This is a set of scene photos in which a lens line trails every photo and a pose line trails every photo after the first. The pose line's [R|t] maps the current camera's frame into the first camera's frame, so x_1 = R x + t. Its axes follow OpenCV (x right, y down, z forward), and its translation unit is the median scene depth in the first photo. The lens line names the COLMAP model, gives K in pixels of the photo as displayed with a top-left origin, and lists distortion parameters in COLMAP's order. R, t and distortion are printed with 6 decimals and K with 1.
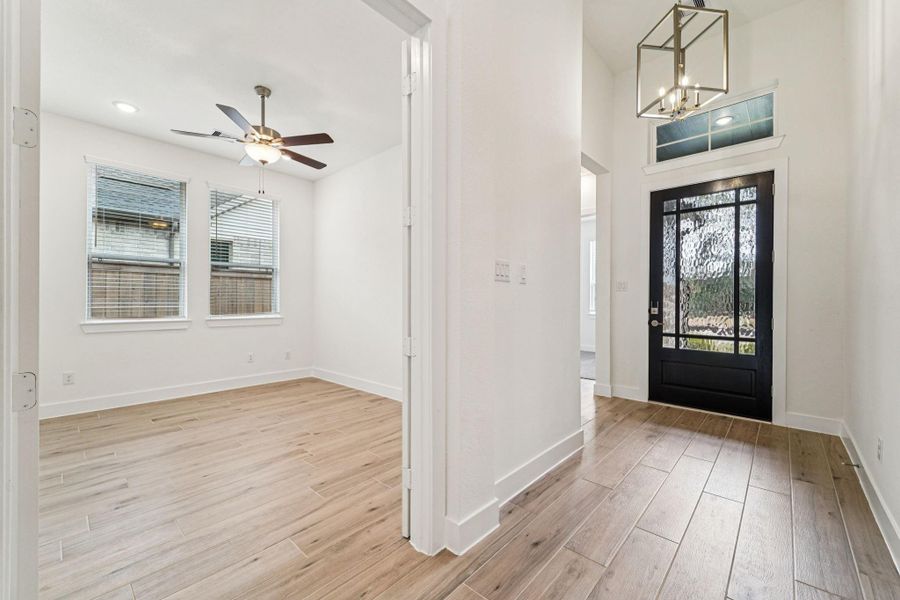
lens RADIAL K [[366.9, 0, 446.1], [0, 366.9, 297.5], [0, 0, 1]] dist [0.003644, -0.001814]
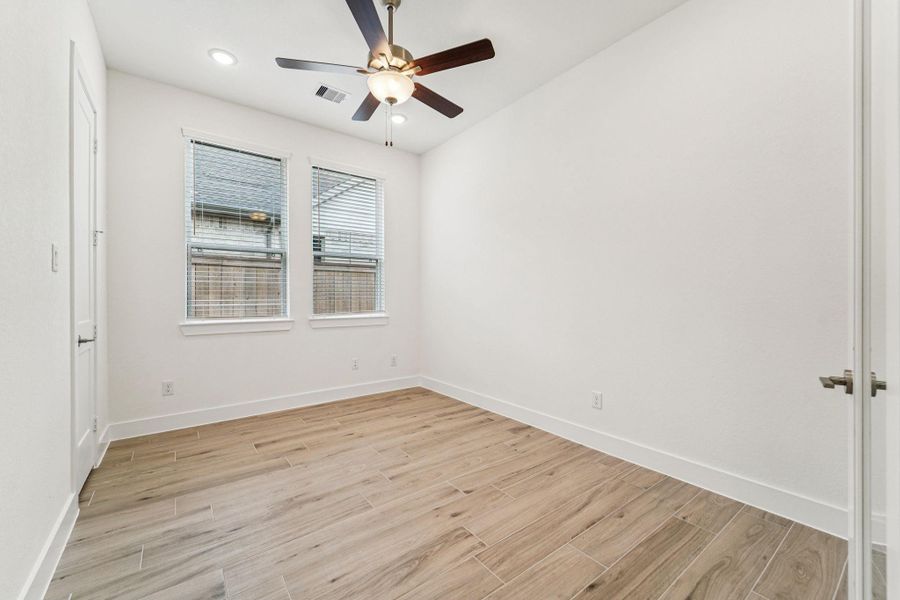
lens RADIAL K [[366.9, 0, 444.6], [0, 366.9, 298.0], [0, 0, 1]] dist [0.003644, -0.001814]
pose [[0.981782, -0.001413, -0.190007, -0.207023], [0.003638, 0.999929, 0.011363, 0.002186], [0.189978, -0.011847, 0.981717, 0.253767]]
